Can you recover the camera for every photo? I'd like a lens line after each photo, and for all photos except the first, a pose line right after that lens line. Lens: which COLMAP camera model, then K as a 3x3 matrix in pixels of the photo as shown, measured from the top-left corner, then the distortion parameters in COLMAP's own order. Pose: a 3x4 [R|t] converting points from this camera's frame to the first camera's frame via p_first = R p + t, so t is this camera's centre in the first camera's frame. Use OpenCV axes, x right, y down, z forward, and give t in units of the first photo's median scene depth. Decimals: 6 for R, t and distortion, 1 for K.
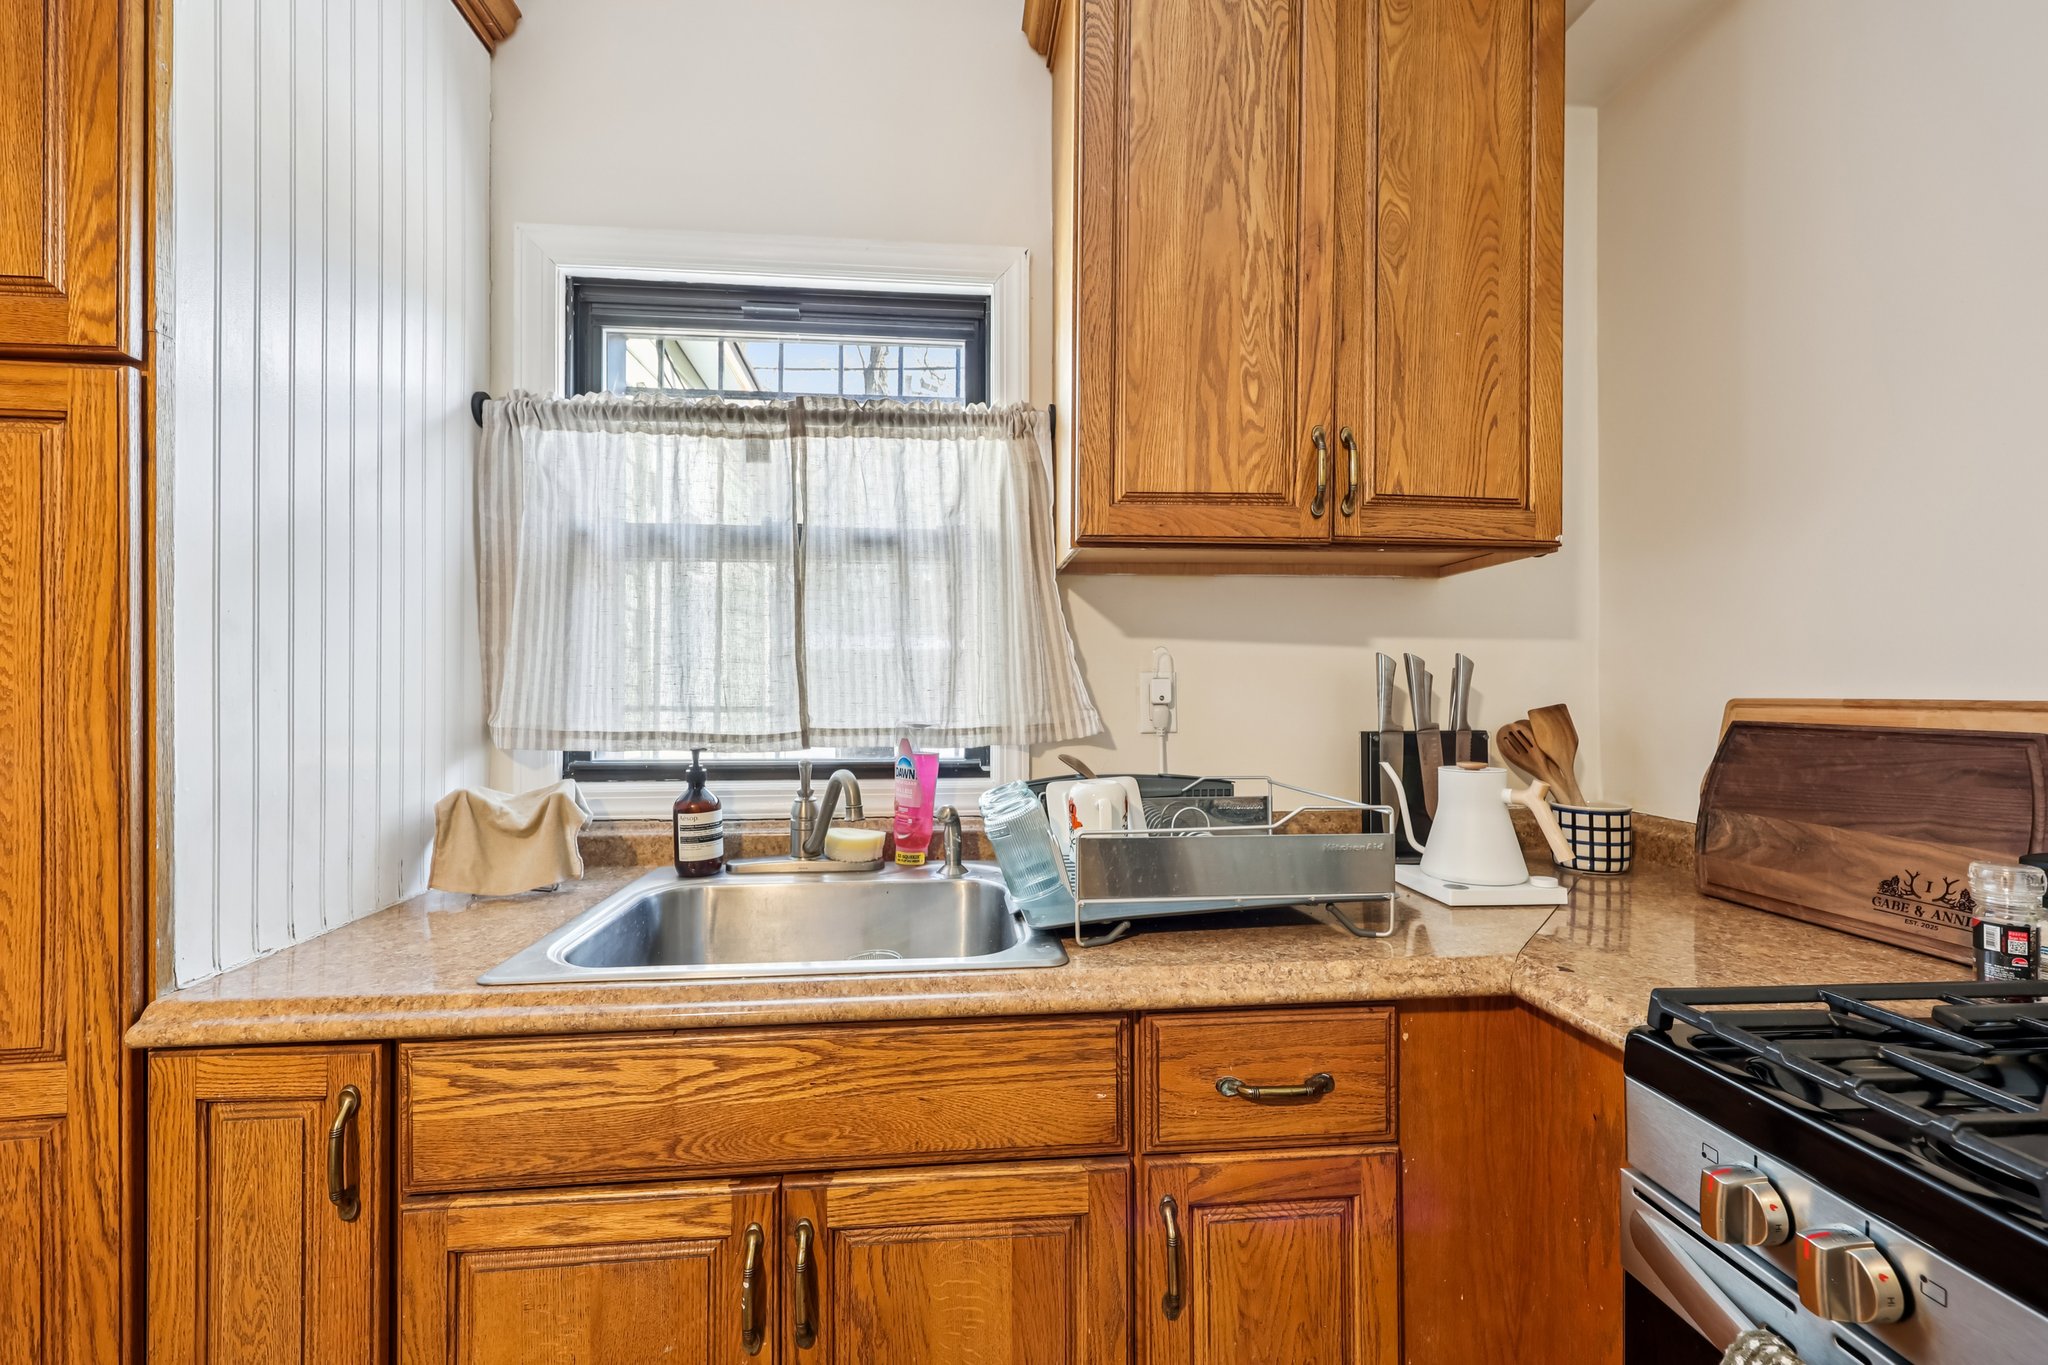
lens RADIAL K [[828.9, 0, 1017.1], [0, 828.9, 686.6], [0, 0, 1]] dist [0.002138, 0.000260]
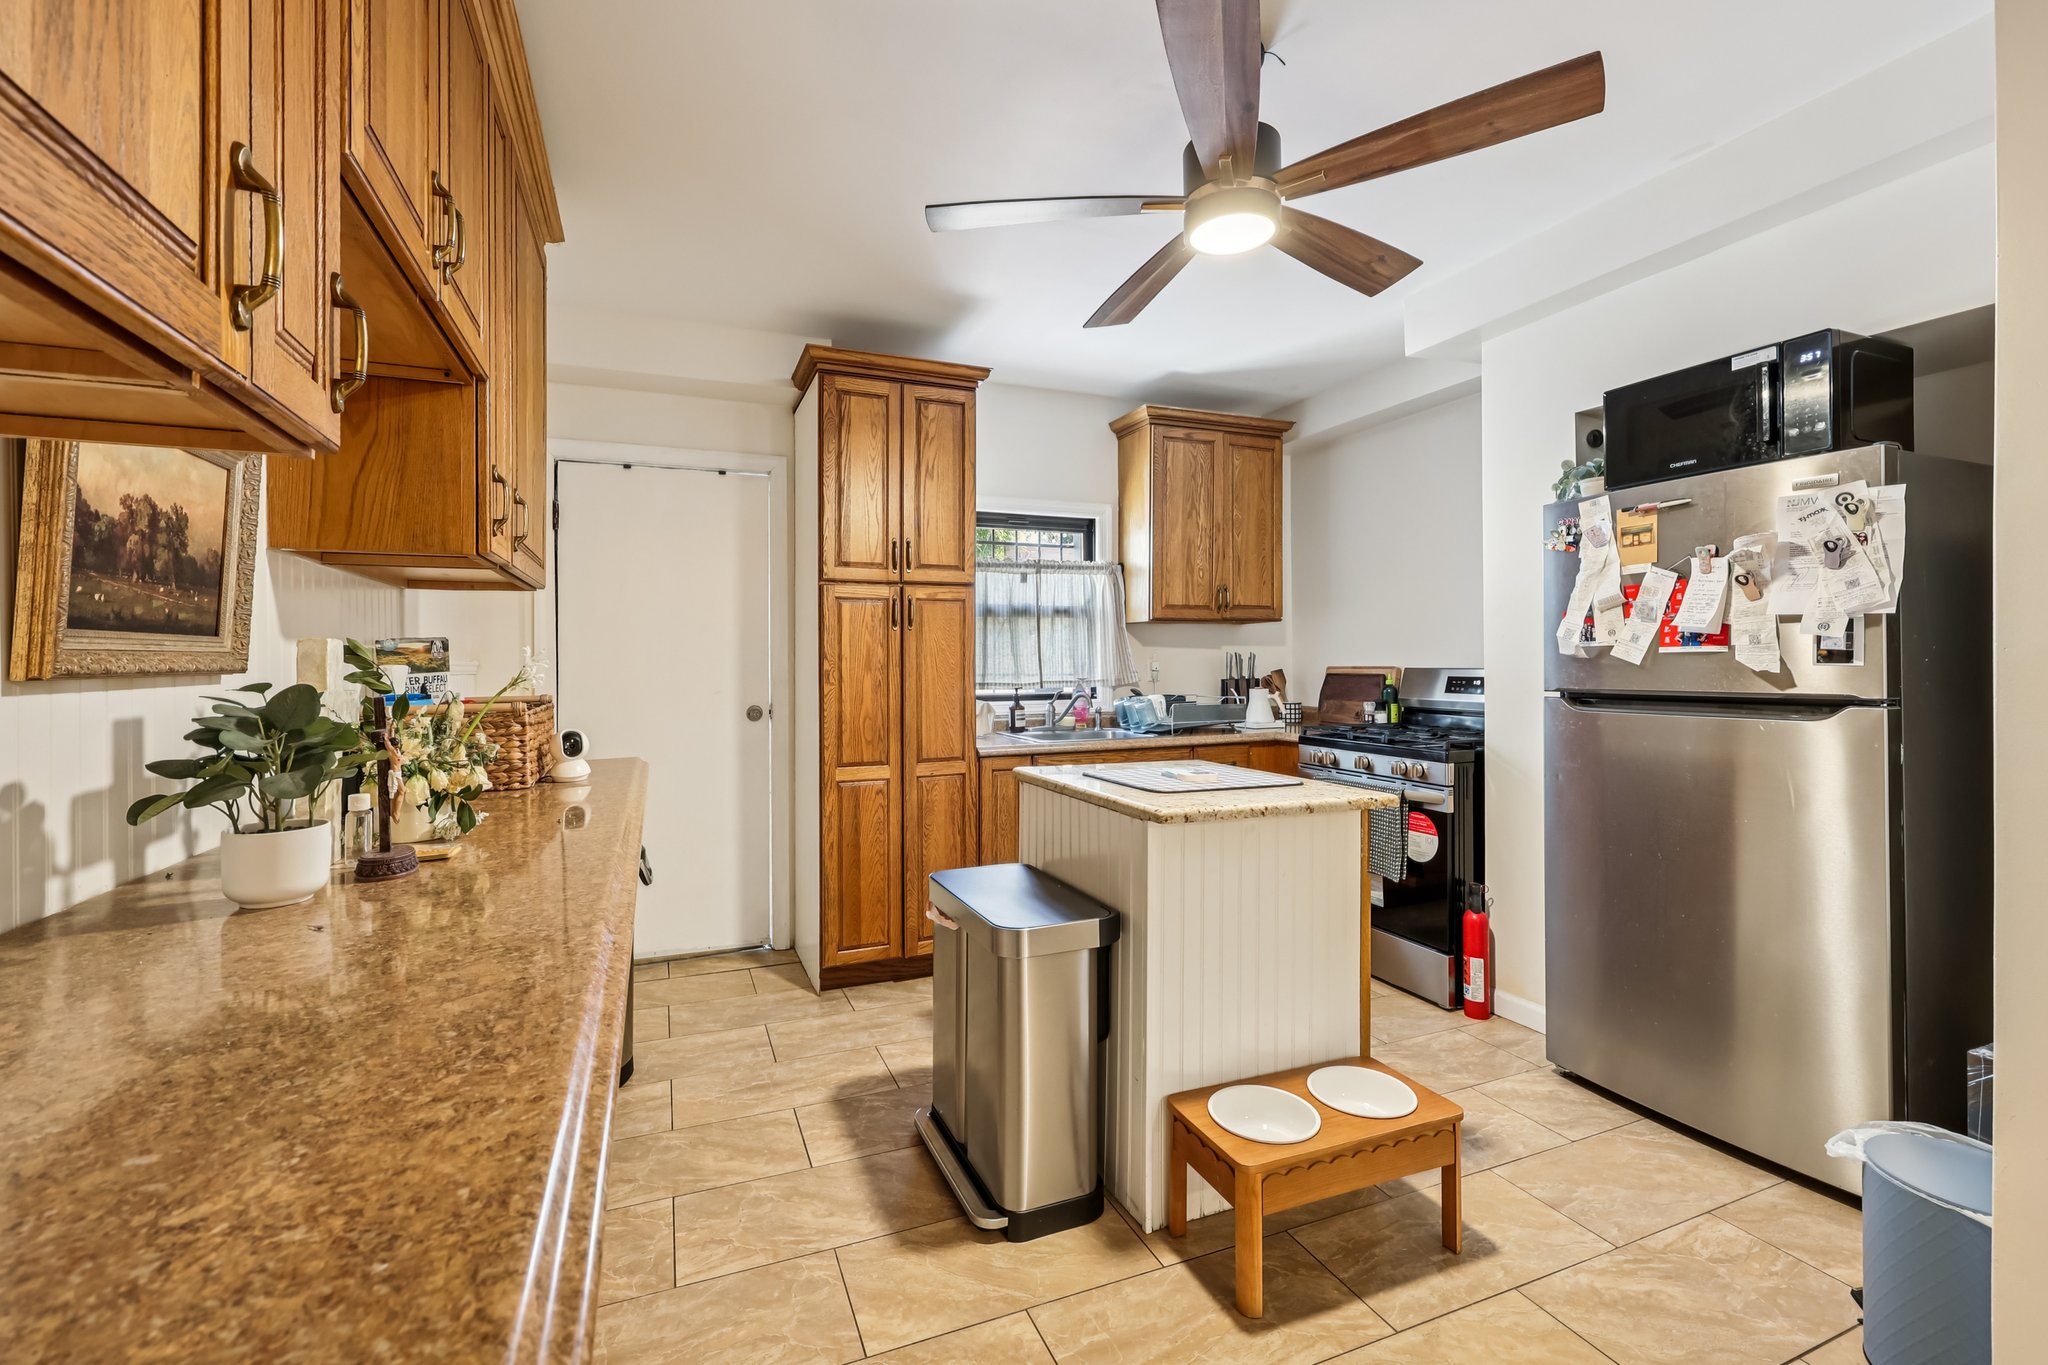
lens RADIAL K [[867.2, 0, 1015.0], [0, 867.2, 663.5], [0, 0, 1]] dist [0.001471, 0.000073]
pose [[0.952277, -0.010581, 0.305053, -1.431253], [0.009918, 0.999944, 0.003721, -0.024093], [-0.305075, -0.000518, 0.952328, -1.989207]]
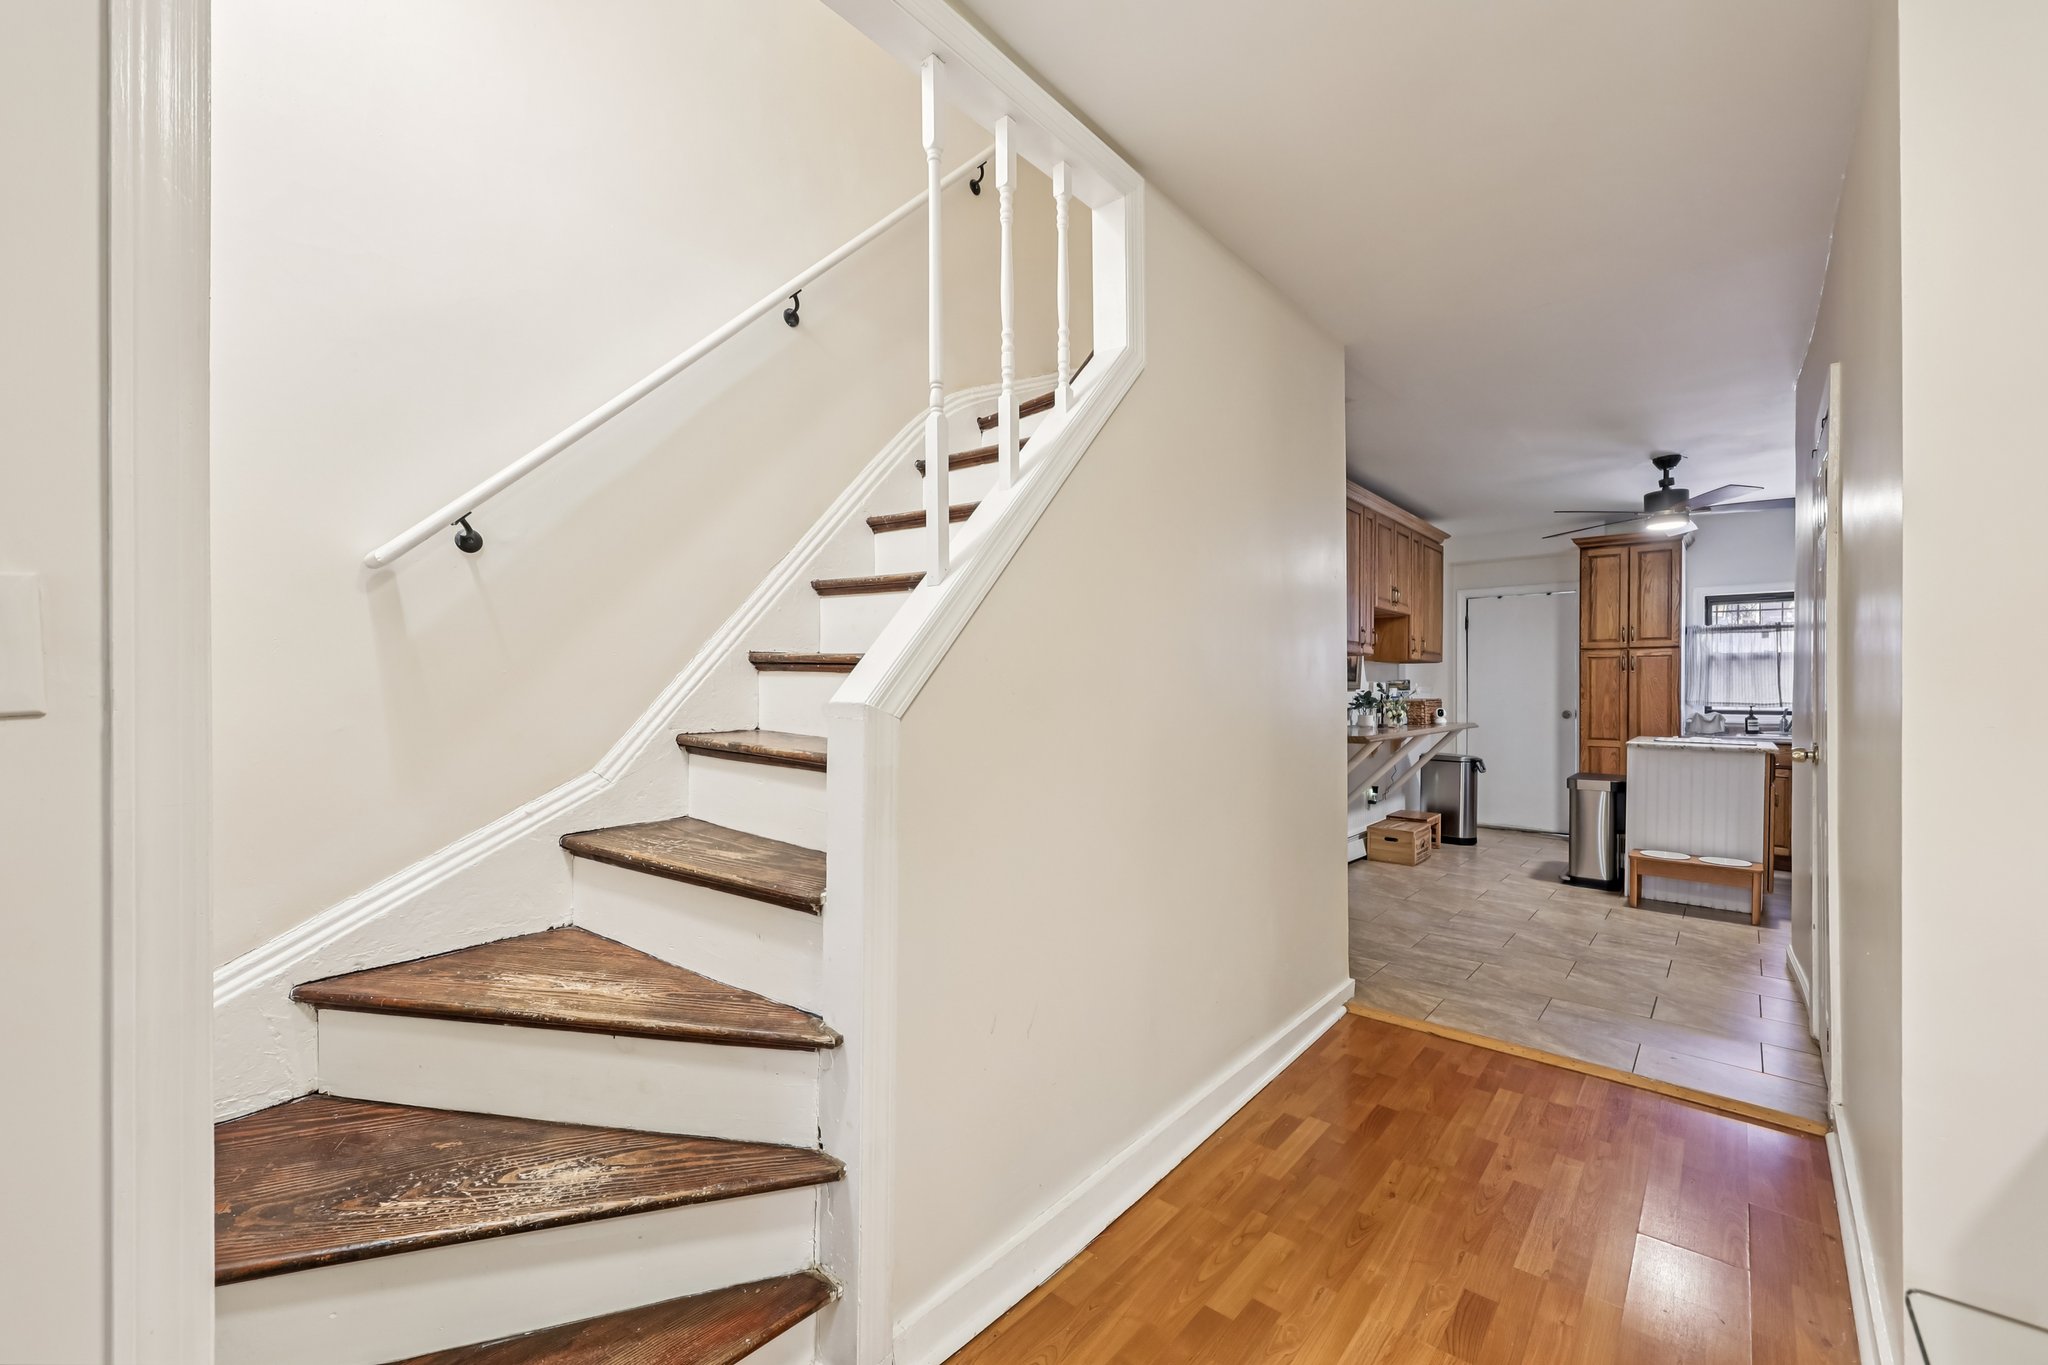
lens RADIAL K [[841.1, 0, 1021.6], [0, 841.1, 672.6], [0, 0, 1]] dist [0.006636, 0.000396]
pose [[0.710449, -0.015044, -0.703588, 0.019547], [-0.000209, 0.999767, -0.021588, -0.008793], [0.703749, 0.015484, 0.710280, -5.496682]]
